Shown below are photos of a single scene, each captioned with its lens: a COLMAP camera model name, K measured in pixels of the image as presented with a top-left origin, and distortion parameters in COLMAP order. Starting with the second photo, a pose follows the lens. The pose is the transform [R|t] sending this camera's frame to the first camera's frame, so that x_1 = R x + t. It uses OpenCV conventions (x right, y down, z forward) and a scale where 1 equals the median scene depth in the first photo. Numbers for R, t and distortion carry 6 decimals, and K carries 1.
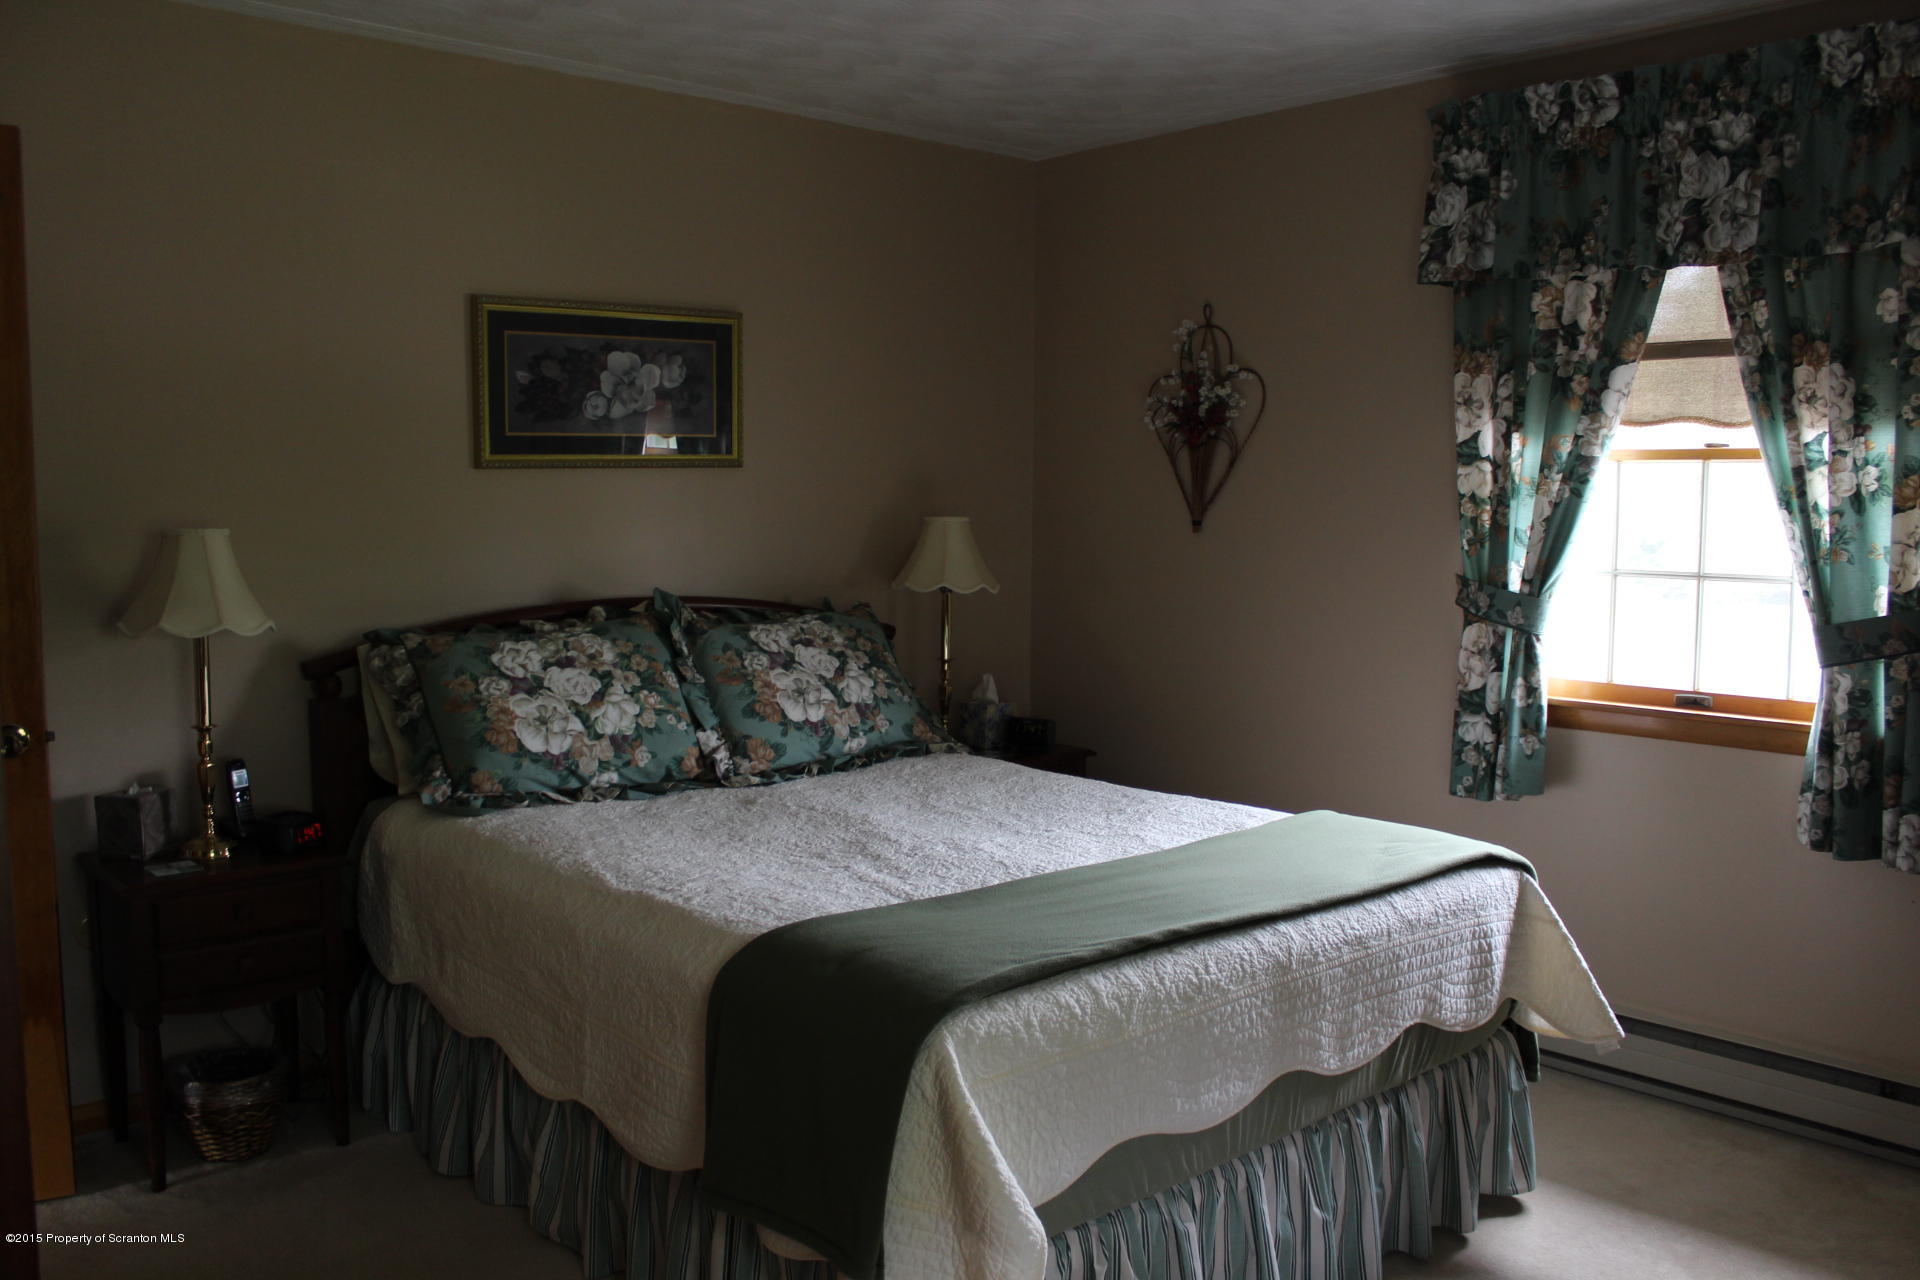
lens RADIAL K [[1592.1, 0, 947.0], [0, 1592.1, 658.1], [0, 0, 1]] dist [-0.160022, 0.130756]
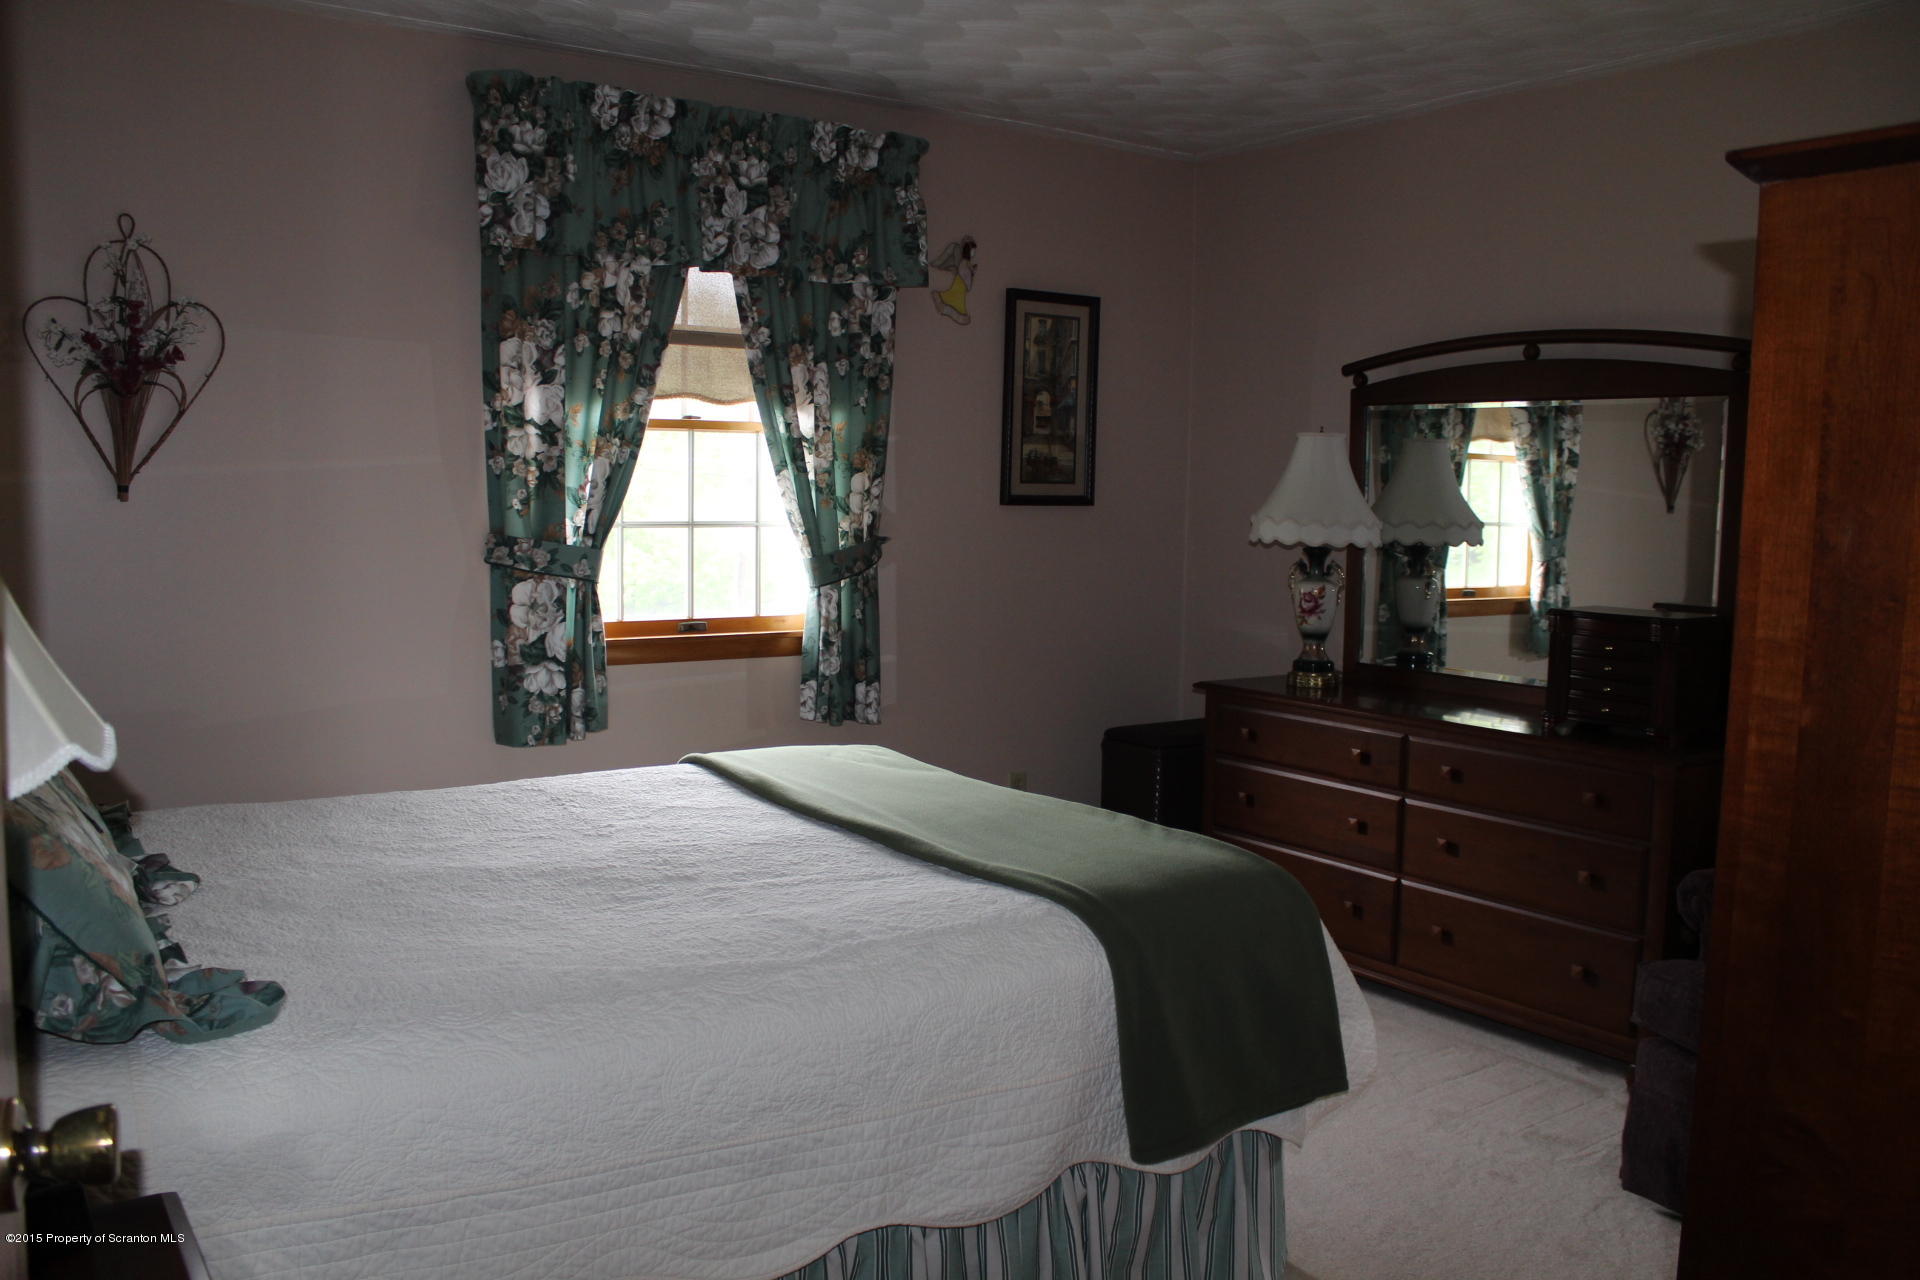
lens RADIAL K [[1592.1, 0, 959.3], [0, 1592.1, 643.5], [0, 0, 1]] dist [-0.160022, 0.130756]
pose [[0.121900, -0.101325, 0.987357, -0.709976], [0.082235, 0.992386, 0.091689, -0.055296], [-0.989130, 0.070018, 0.129305, 0.616650]]
